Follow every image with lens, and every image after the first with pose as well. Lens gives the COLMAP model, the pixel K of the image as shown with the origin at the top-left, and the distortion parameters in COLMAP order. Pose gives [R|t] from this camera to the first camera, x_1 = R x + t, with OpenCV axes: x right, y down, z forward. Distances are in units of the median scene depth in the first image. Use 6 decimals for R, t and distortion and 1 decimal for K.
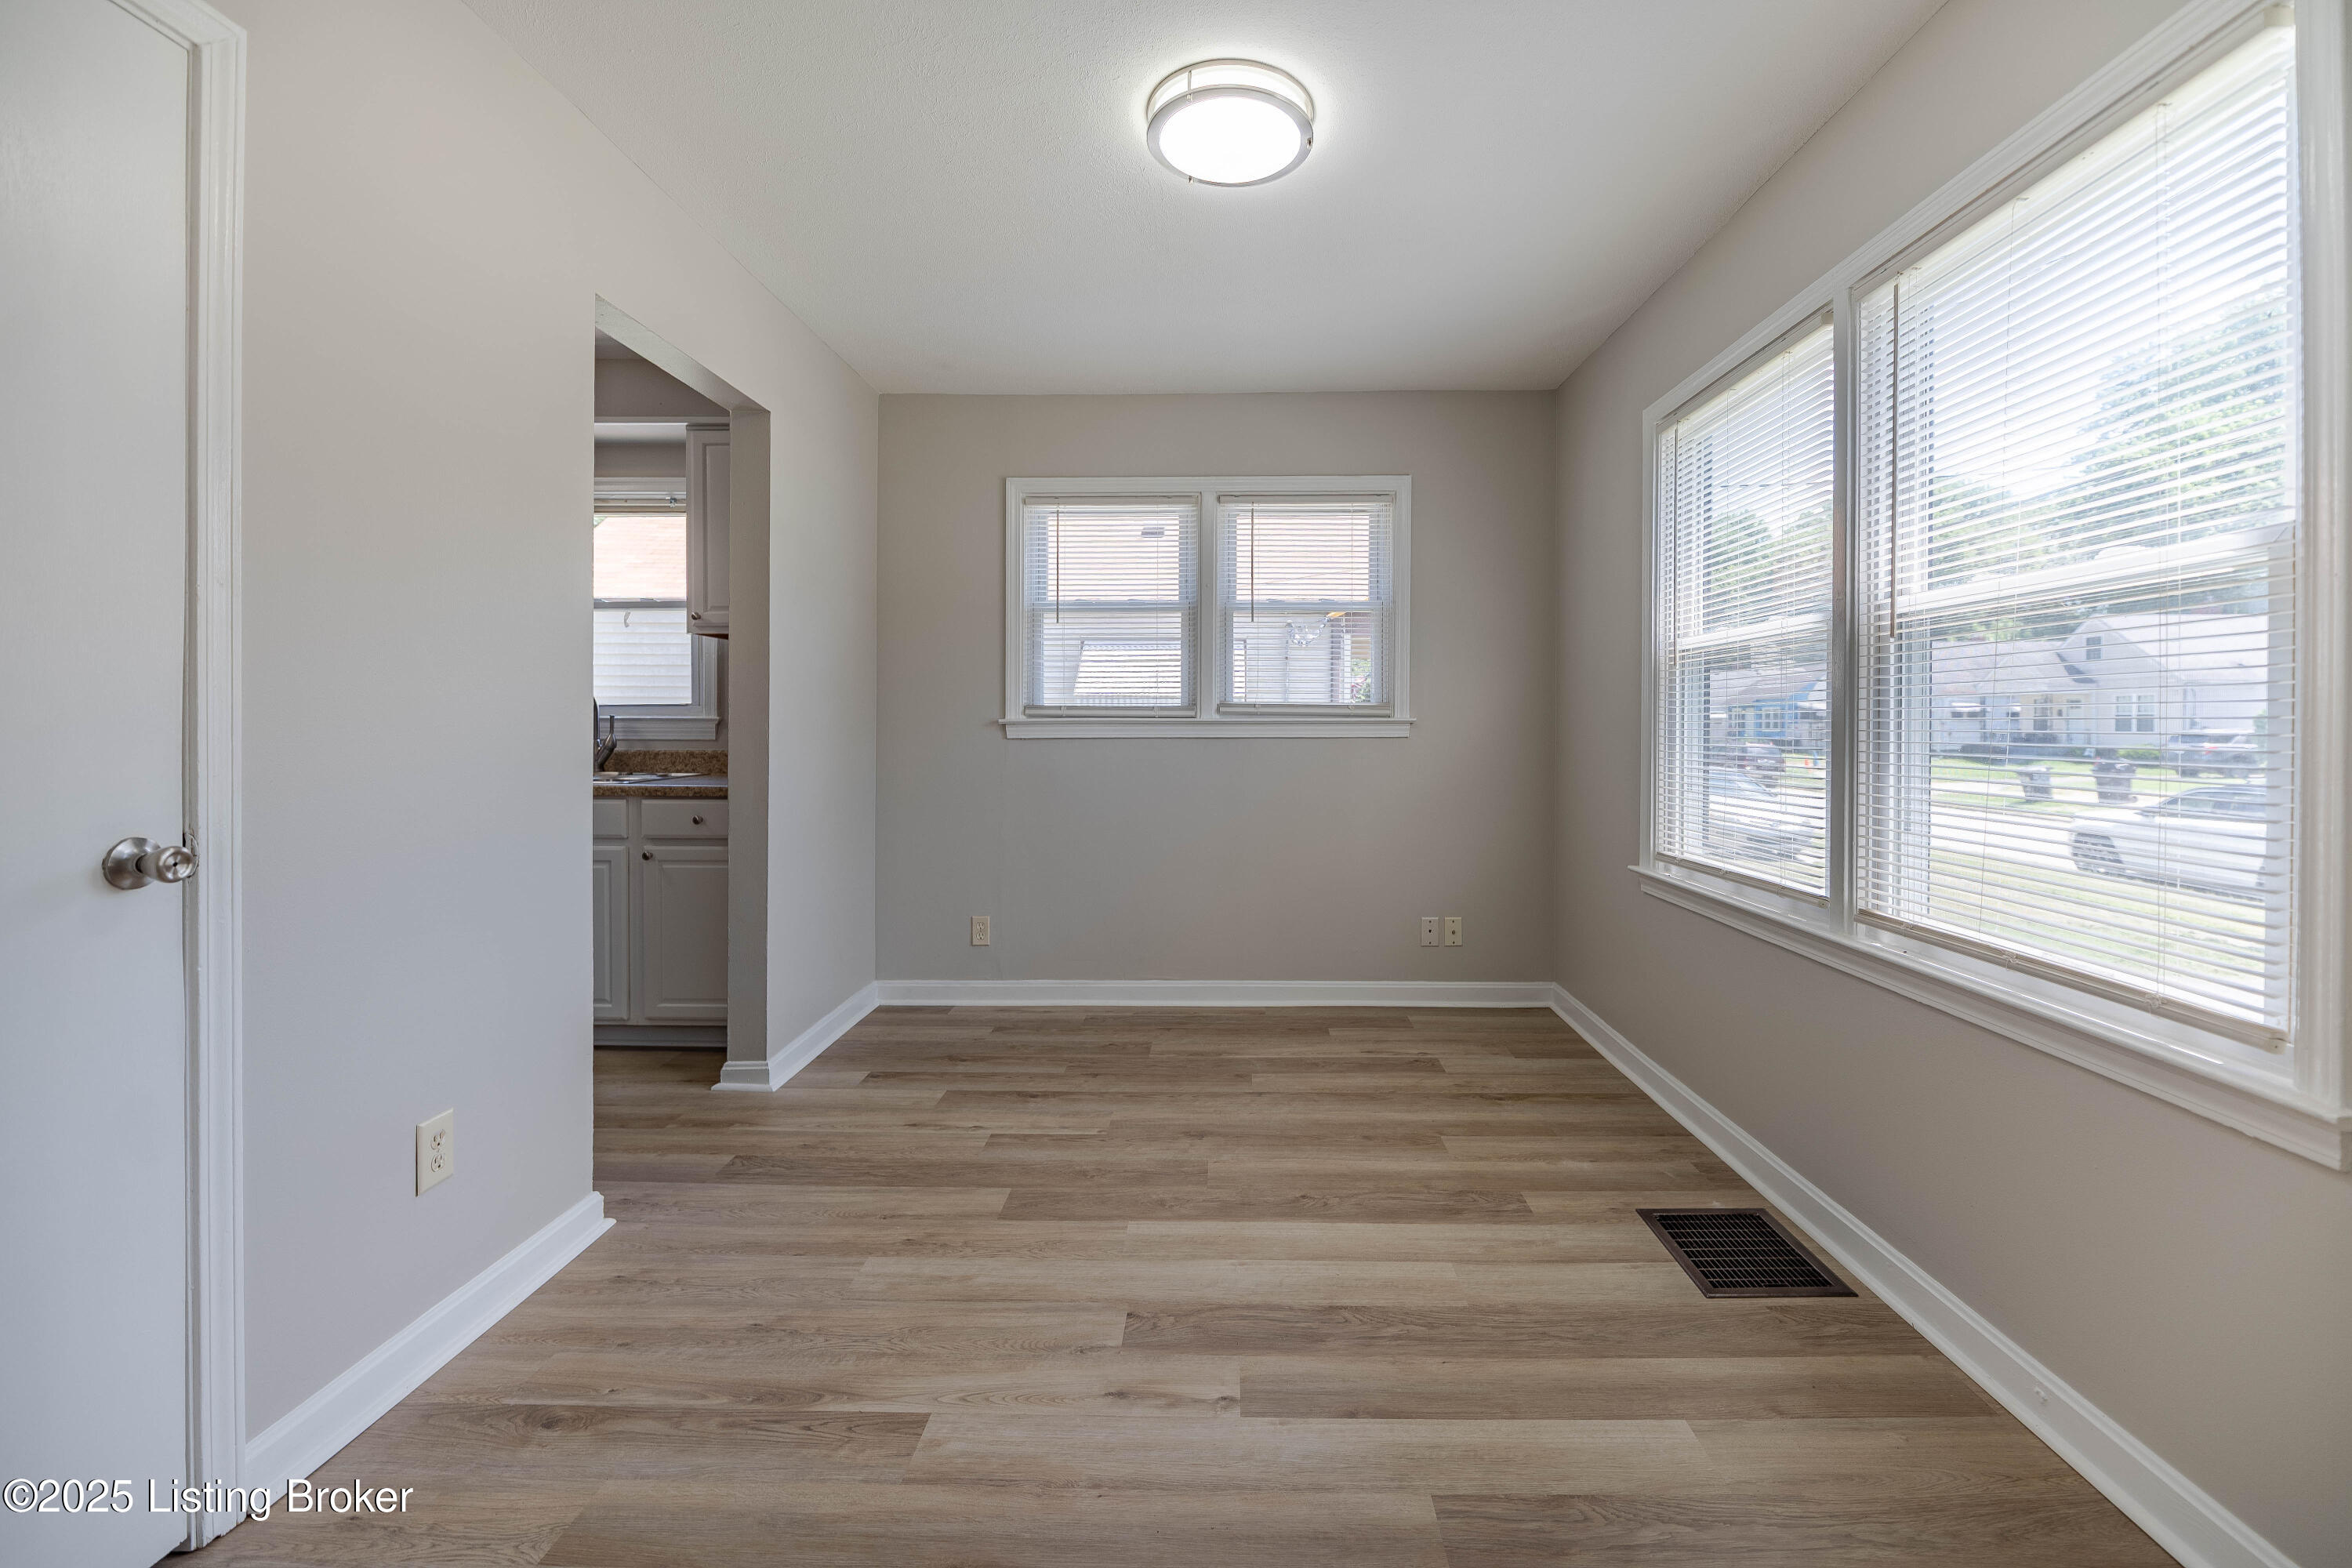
lens RADIAL K [[918.2, 0, 1179.5], [0, 918.2, 729.0], [0, 0, 1]] dist [-0.001242, -0.000208]
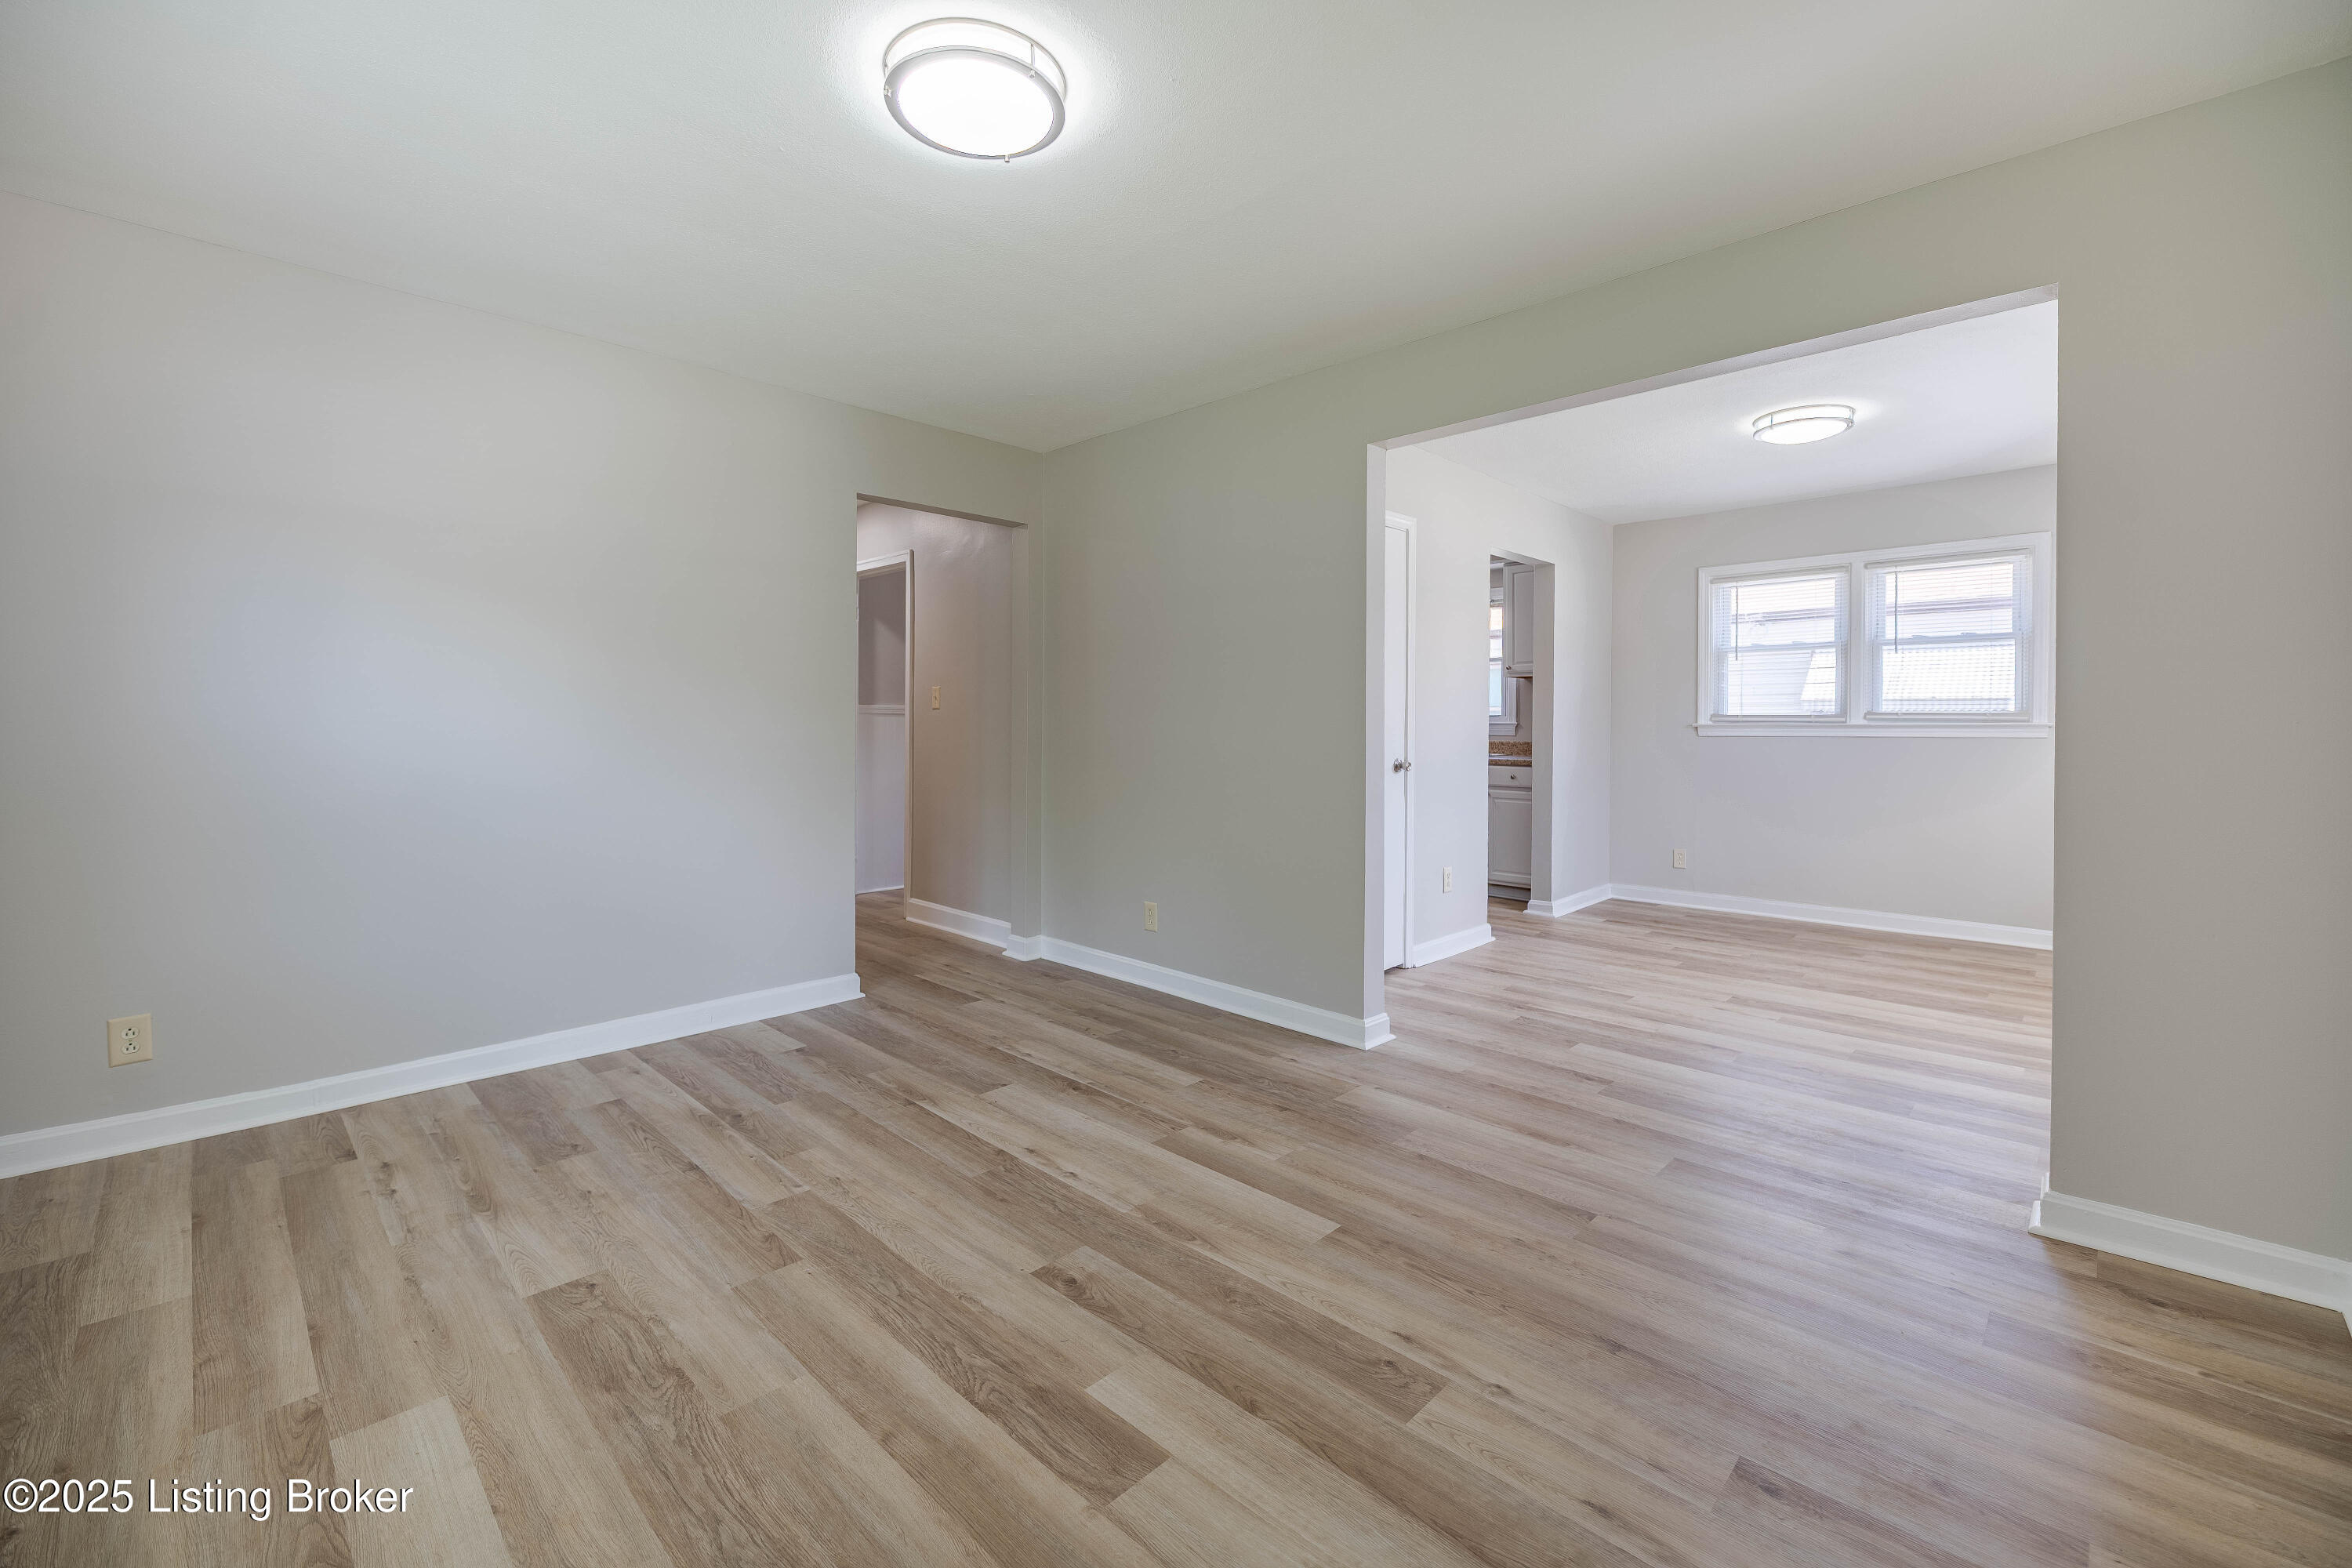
lens RADIAL K [[983.5, 0, 1172.2], [0, 983.5, 732.4], [0, 0, 1]] dist [-0.000765, -0.000152]
pose [[0.745533, 0.004456, -0.666453, 0.291293], [-0.004558, 0.999988, 0.001587, 0.006214], [0.666453, 0.001855, 0.745545, -0.944006]]
